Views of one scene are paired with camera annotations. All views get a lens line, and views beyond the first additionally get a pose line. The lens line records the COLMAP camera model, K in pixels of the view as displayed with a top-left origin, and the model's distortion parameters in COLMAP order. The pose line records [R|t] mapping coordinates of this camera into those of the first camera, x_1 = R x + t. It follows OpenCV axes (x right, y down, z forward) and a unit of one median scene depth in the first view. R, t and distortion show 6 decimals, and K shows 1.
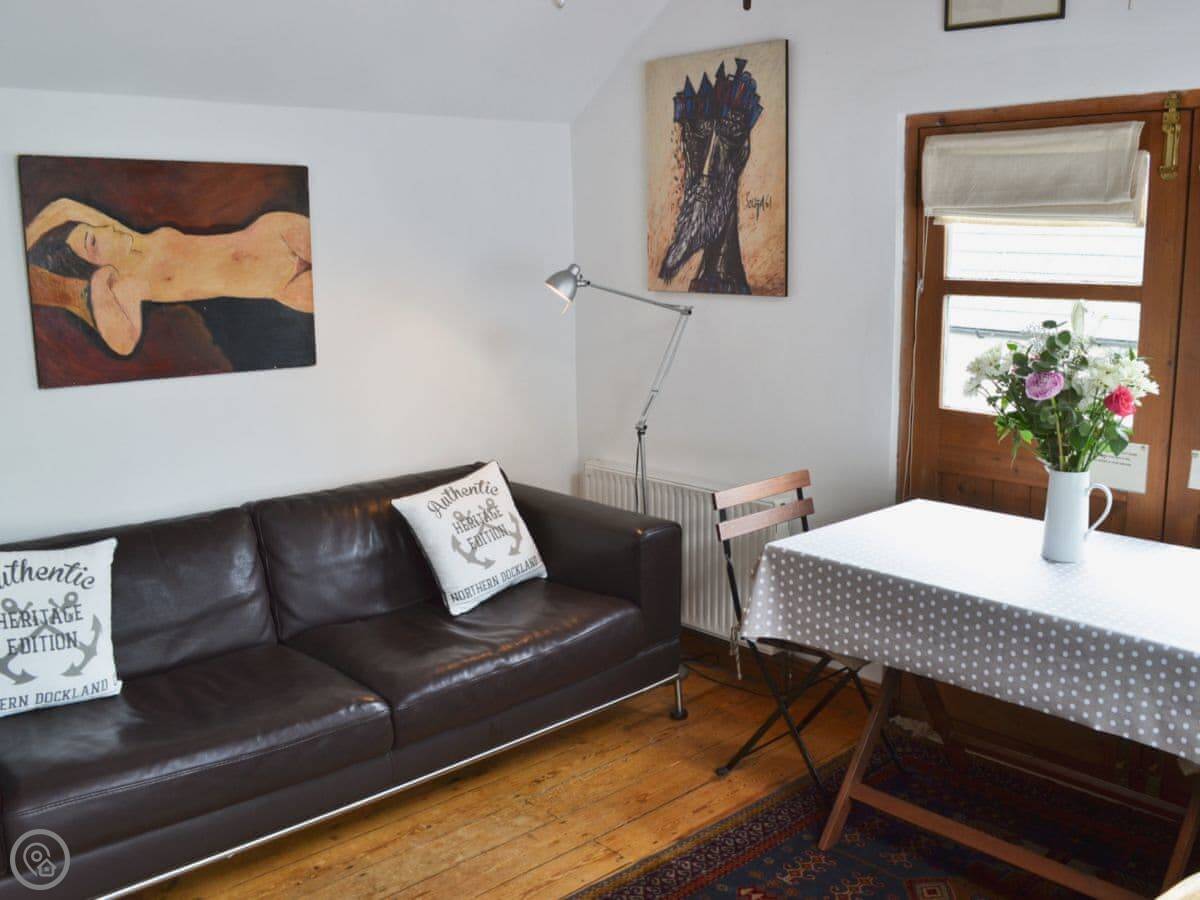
lens RADIAL K [[1114.8, 0, 600.0], [0, 1114.8, 450.0], [0, 0, 1]] dist [-0.034578, 0.009042]
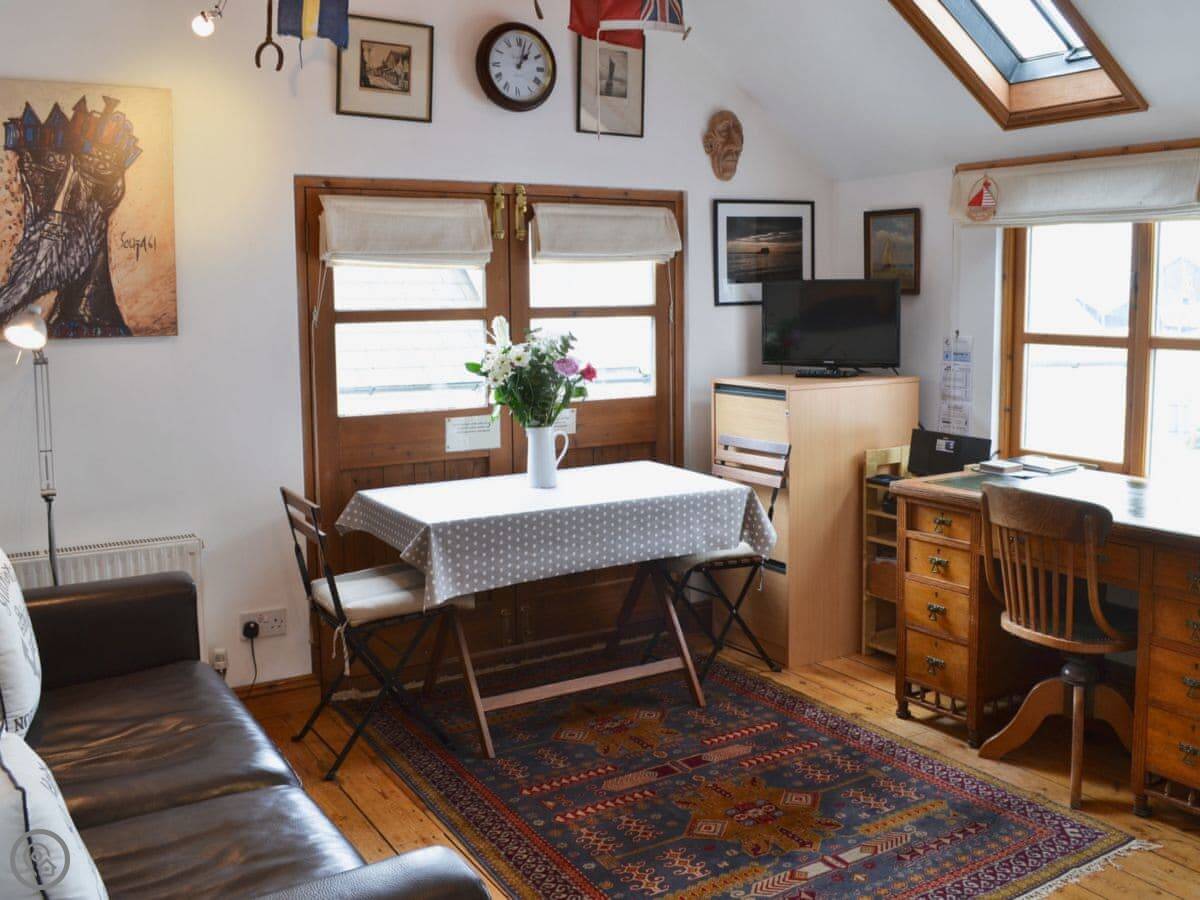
lens RADIAL K [[1082.0, 0, 599.7], [0, 1082.0, 390.3], [0, 0, 1]] dist [-0.006500, -0.020414]
pose [[0.251768, -0.080029, 0.964473, -0.684755], [0.199159, 0.979529, 0.029290, -0.039537], [-0.947074, 0.184709, 0.262552, 0.376721]]
